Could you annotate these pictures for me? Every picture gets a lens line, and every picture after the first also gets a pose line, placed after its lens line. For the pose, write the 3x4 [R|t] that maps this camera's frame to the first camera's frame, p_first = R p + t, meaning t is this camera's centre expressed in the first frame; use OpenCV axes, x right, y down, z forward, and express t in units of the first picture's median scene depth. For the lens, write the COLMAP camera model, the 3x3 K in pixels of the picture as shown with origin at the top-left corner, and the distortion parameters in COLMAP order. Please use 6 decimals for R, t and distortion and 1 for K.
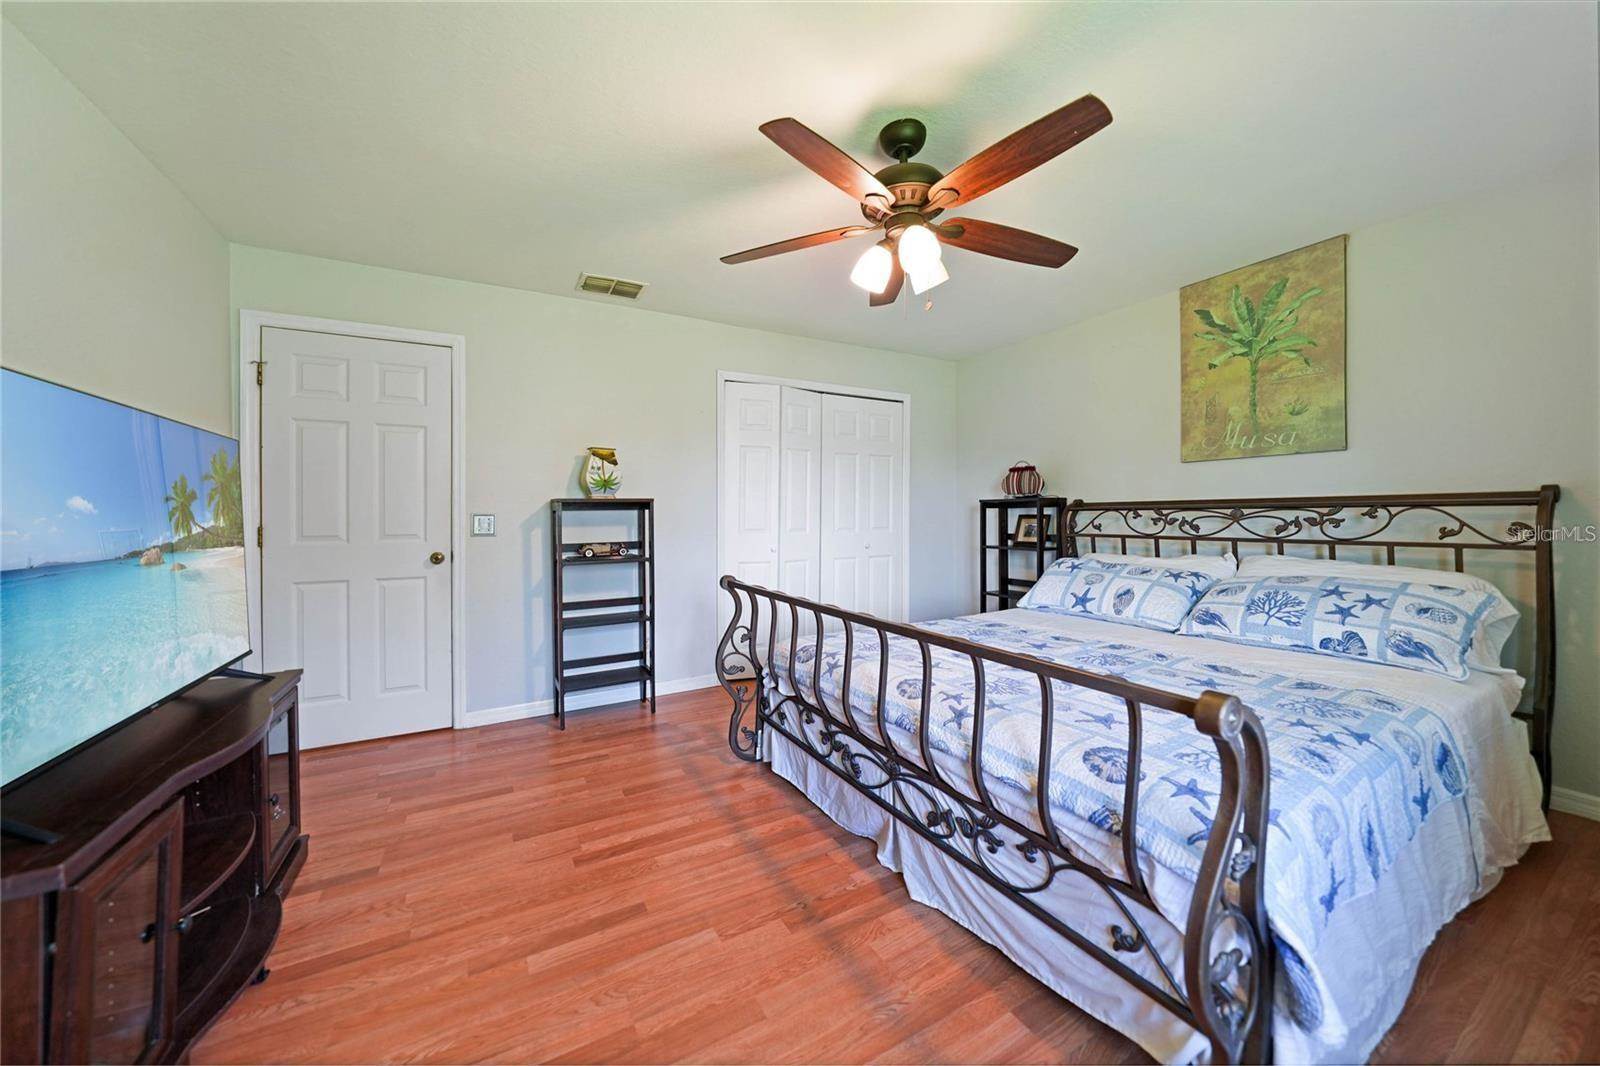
lens RADIAL K [[576.6, 0, 814.4], [0, 576.6, 506.5], [0, 0, 1]] dist [-0.021921, 0.002055]
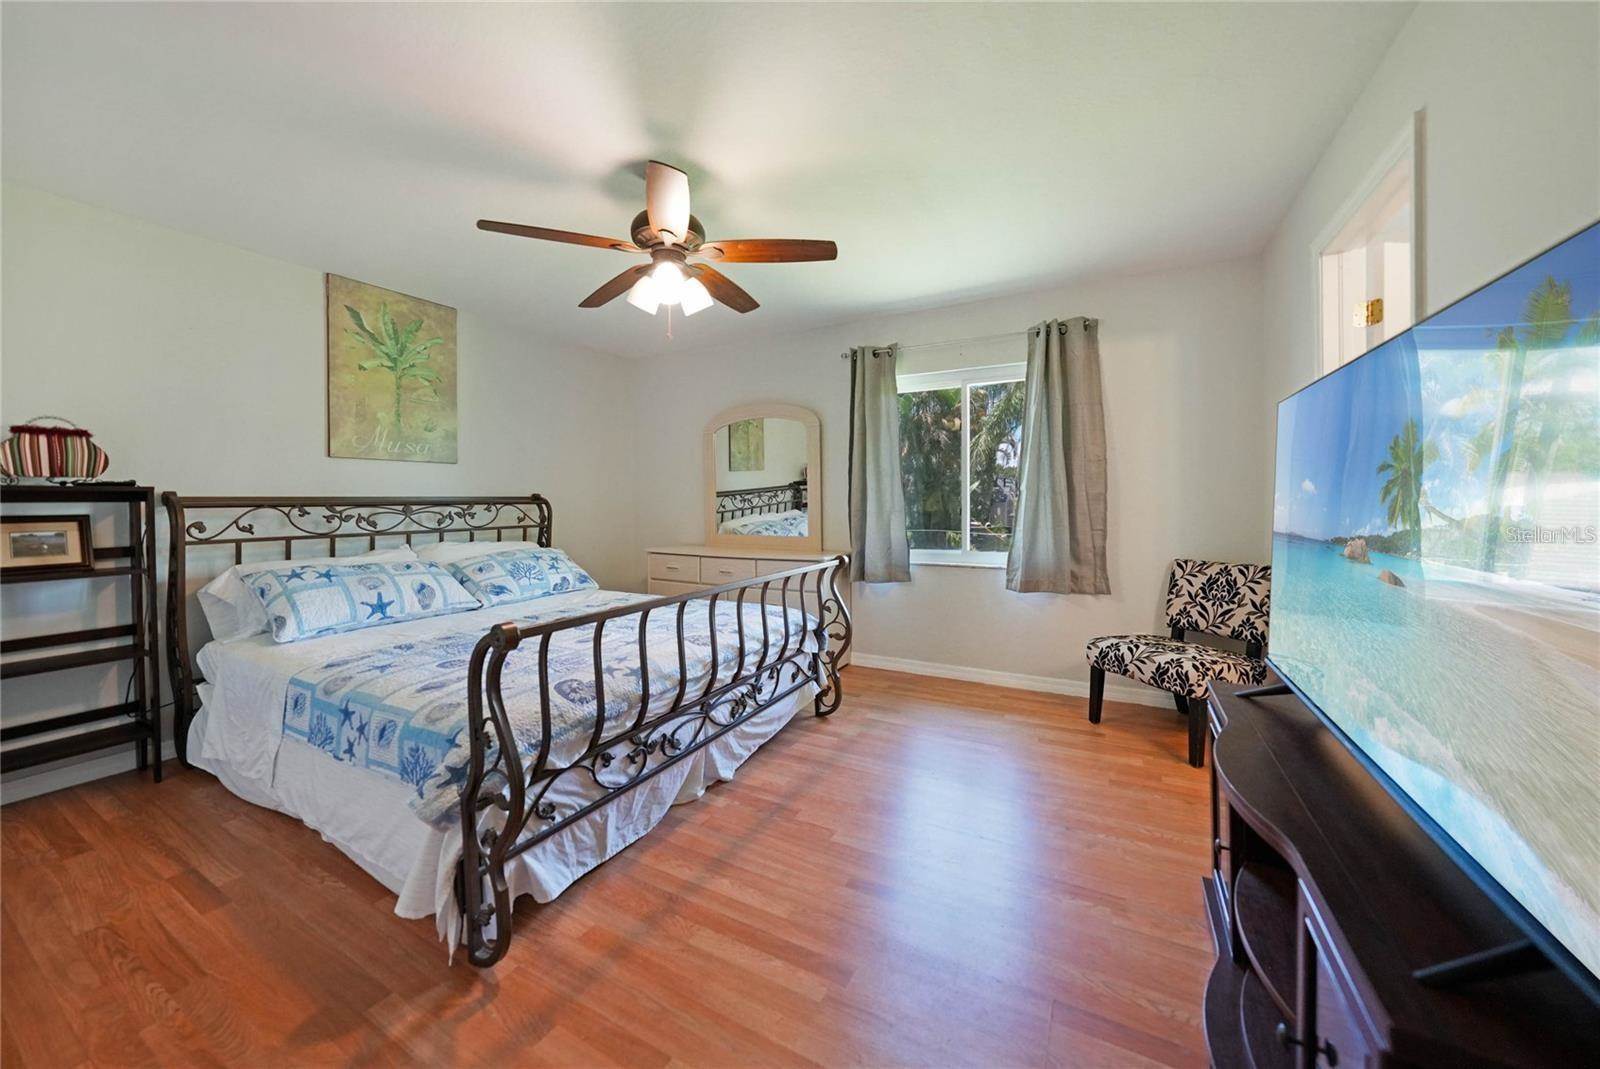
lens RADIAL K [[576.6, 0, 814.4], [0, 576.6, 508.0], [0, 0, 1]] dist [-0.021921, 0.002055]
pose [[-0.539779, 0.004706, 0.841794, -0.680912], [0.003730, 0.999988, -0.003198, 0.016353], [-0.841799, 0.001414, -0.539790, 0.959742]]
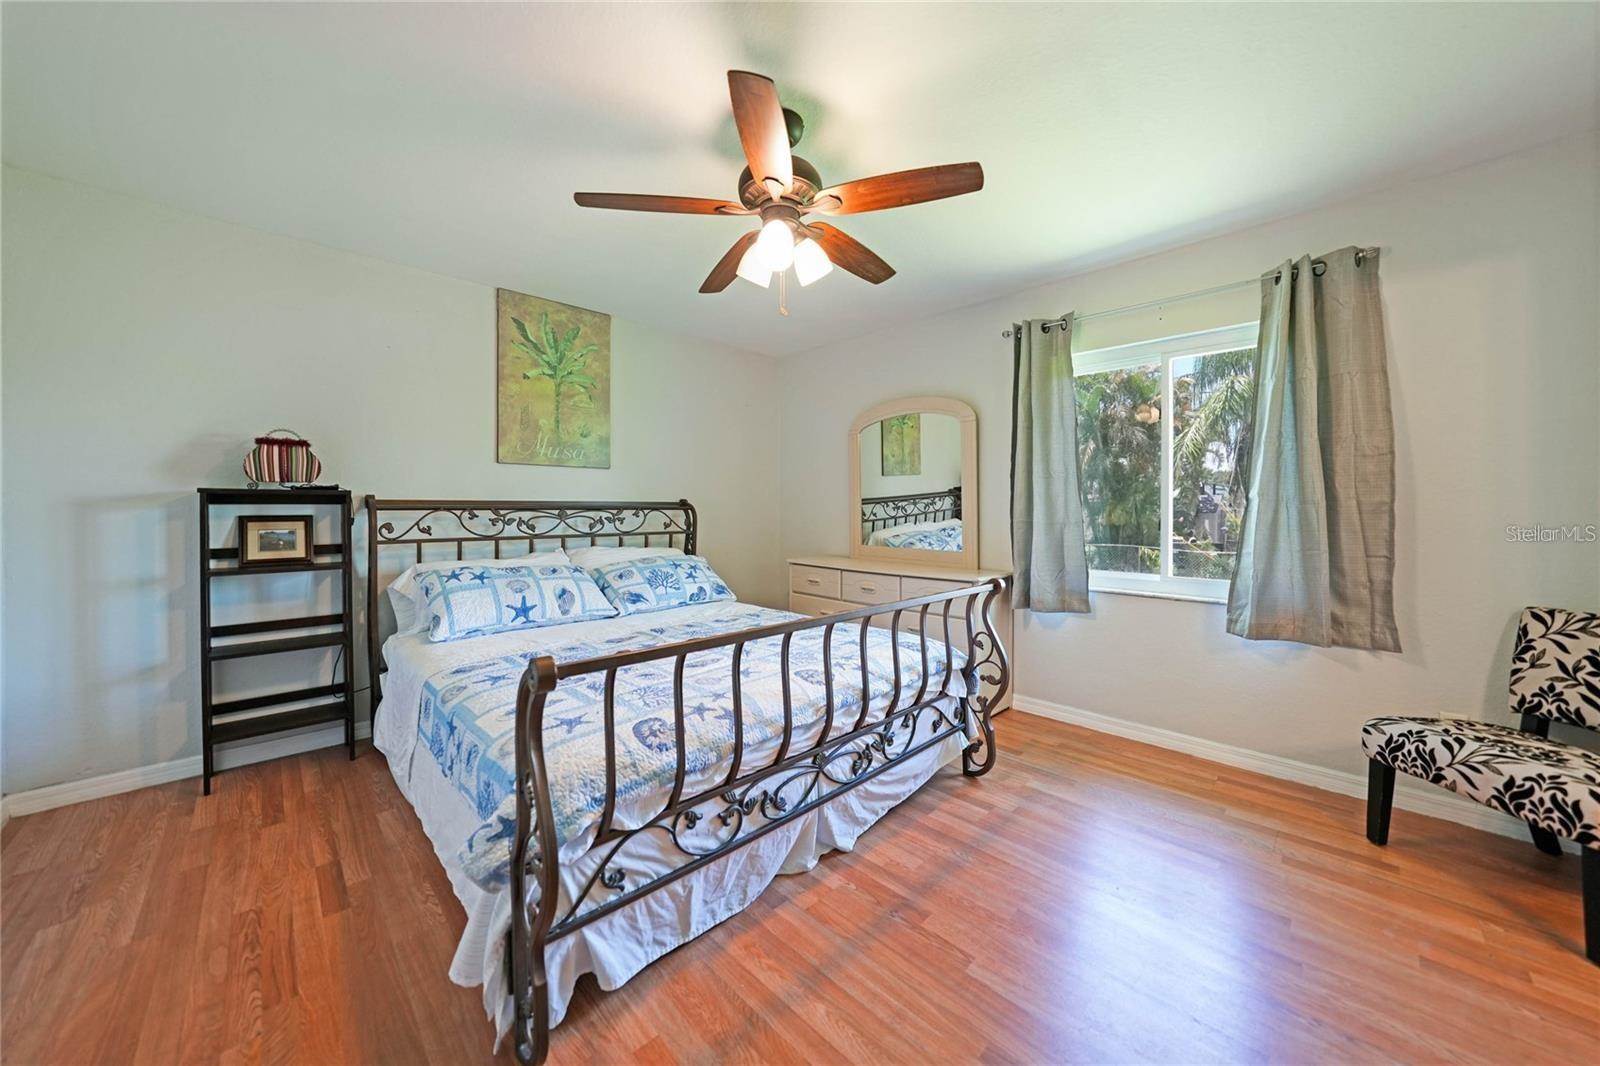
lens RADIAL K [[622.5, 0, 825.8], [0, 622.5, 505.5], [0, 0, 1]] dist [-0.035267, 0.011882]
pose [[-0.320273, 0.015539, 0.947198, -0.644897], [-0.009789, 0.999758, -0.019711, 0.015338], [-0.947275, -0.015585, -0.320043, 0.923699]]
